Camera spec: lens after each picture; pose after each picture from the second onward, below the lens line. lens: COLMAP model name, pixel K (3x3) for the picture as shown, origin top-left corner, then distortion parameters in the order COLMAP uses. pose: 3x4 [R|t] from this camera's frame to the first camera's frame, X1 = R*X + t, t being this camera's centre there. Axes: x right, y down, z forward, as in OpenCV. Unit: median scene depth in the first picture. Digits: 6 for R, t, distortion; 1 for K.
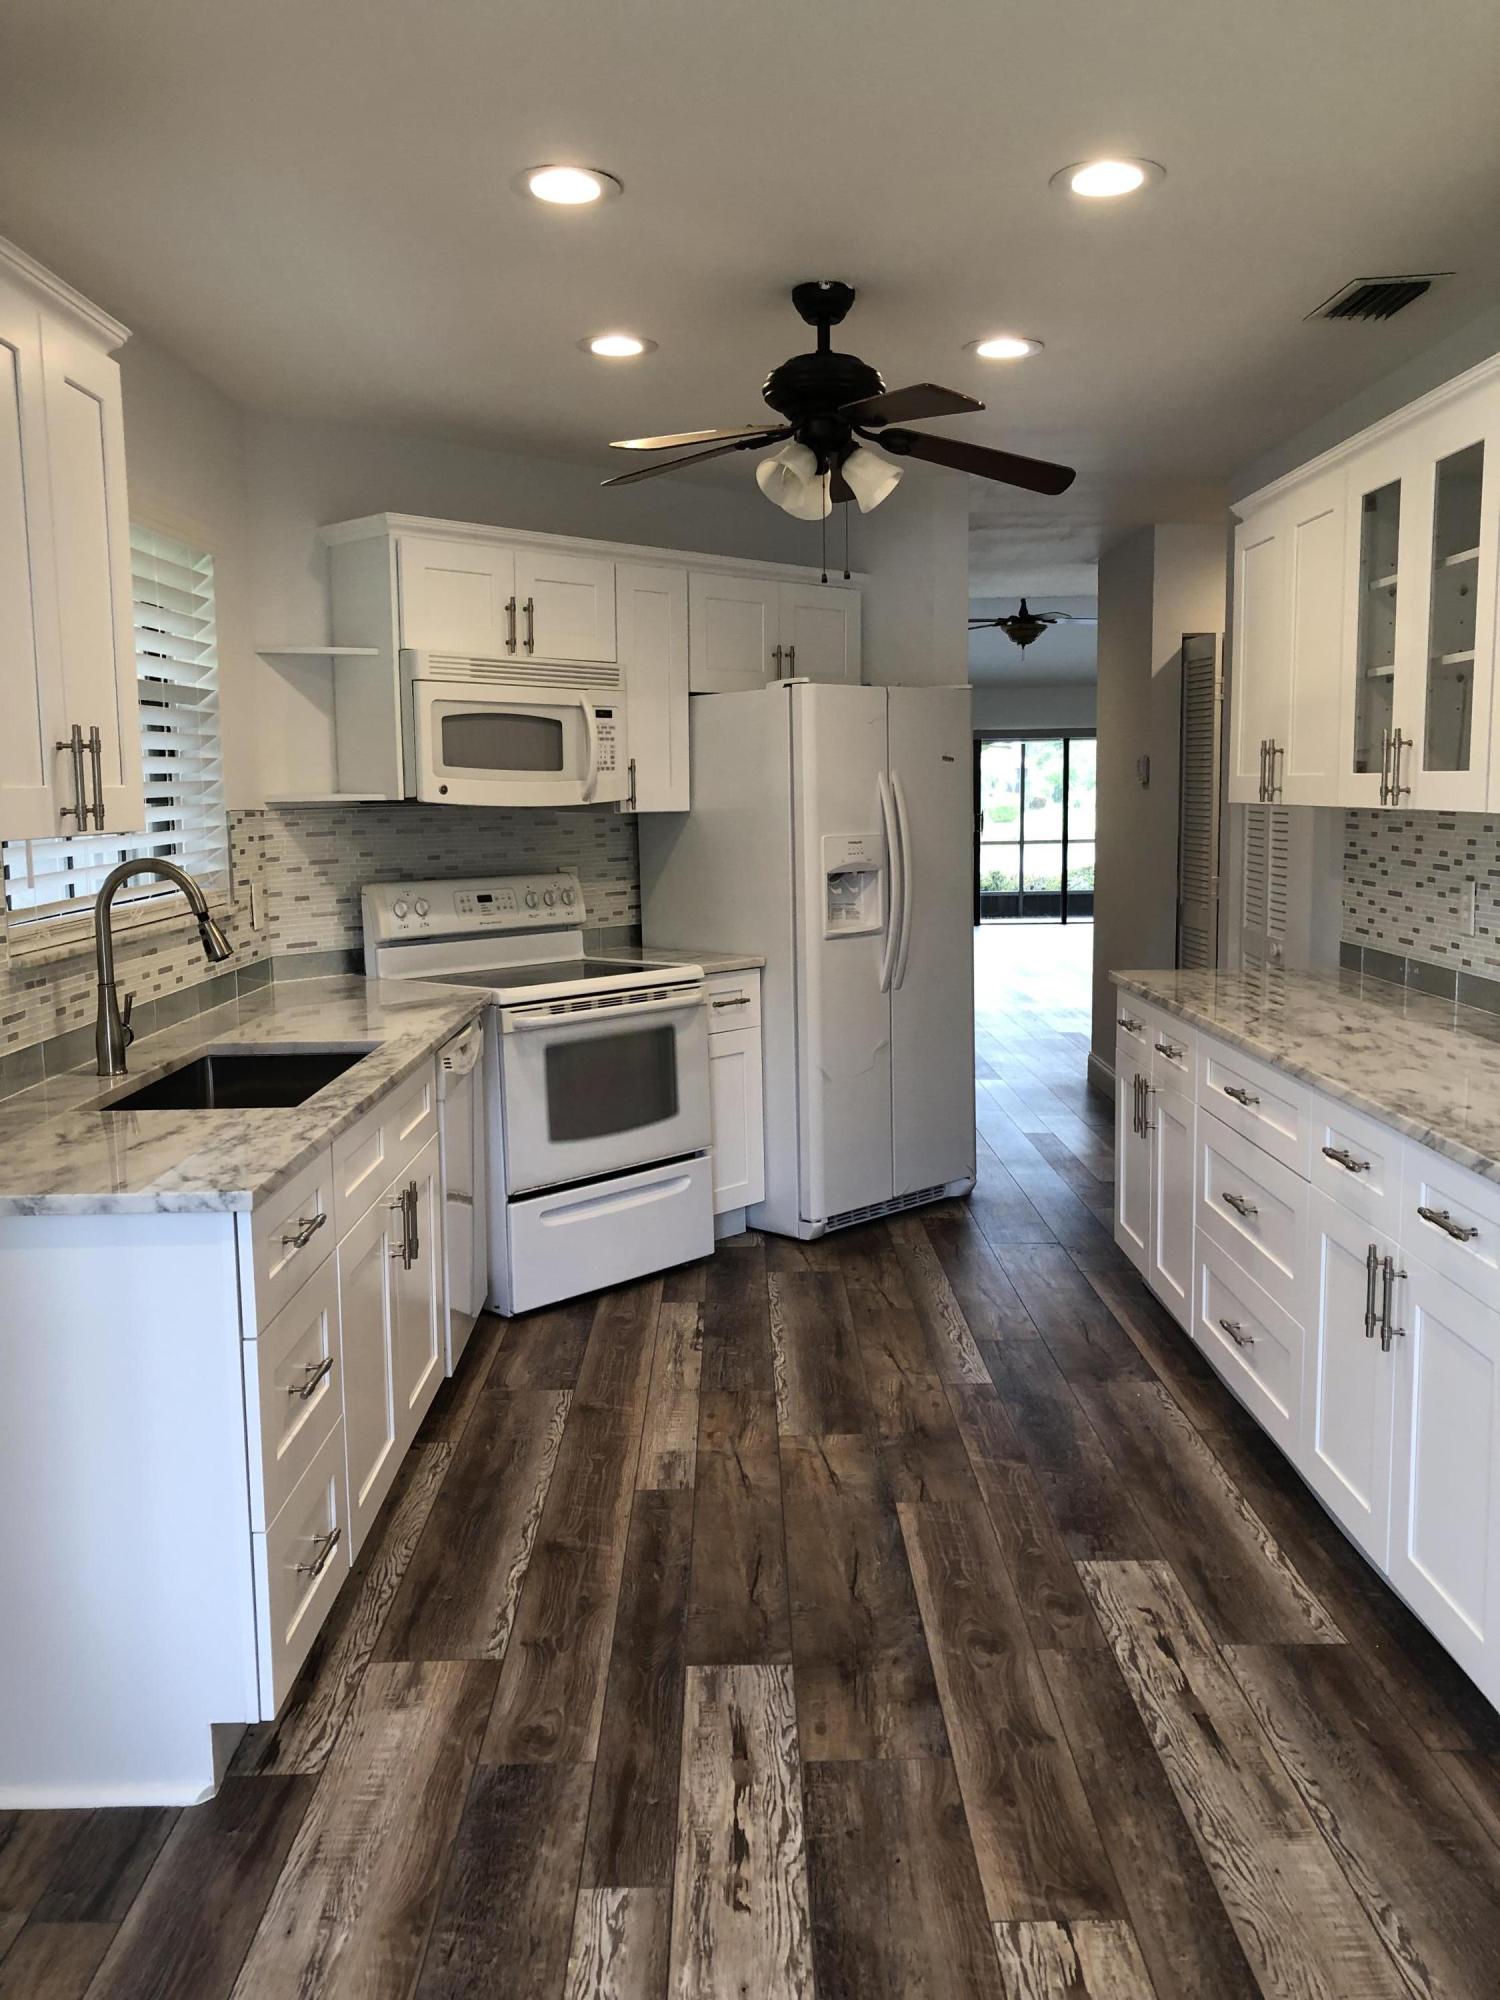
lens RADIAL K [[1650.4, 0, 746.0], [0, 1650.4, 1001.4], [0, 0, 1]] dist [0.037264, -0.037229]
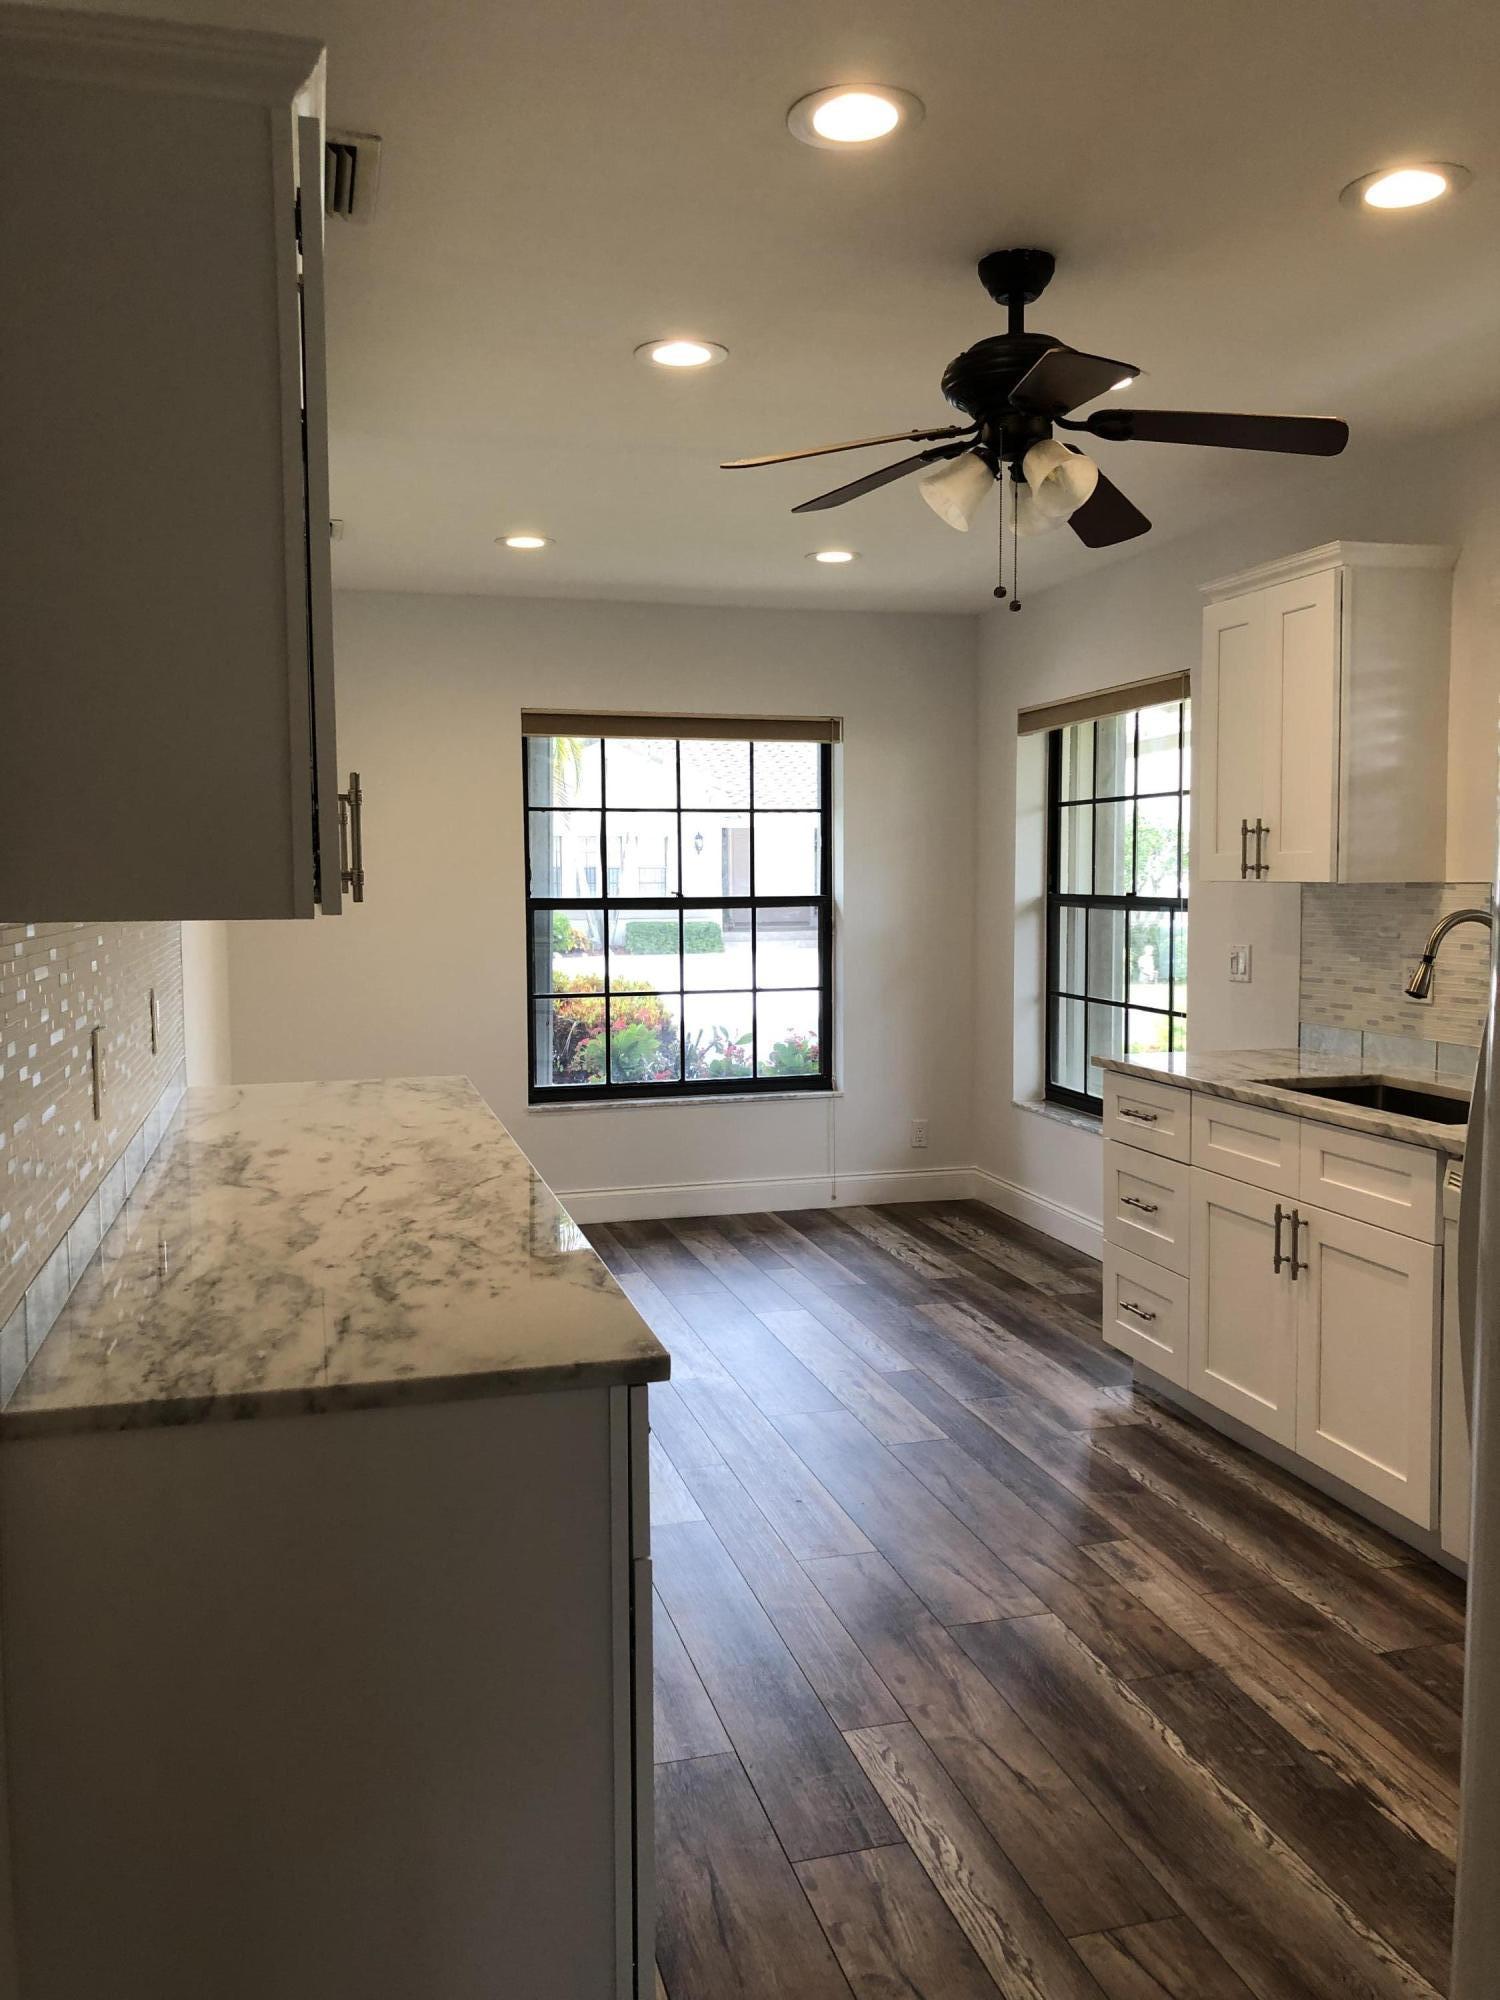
lens RADIAL K [[1650.4, 0, 748.1], [0, 1650.4, 999.1], [0, 0, 1]] dist [0.037264, -0.037229]
pose [[-0.967833, 0.043979, -0.247721, 0.366449], [-0.008127, 0.978625, 0.205490, -0.221022], [0.251463, 0.200893, -0.946788, 1.685289]]
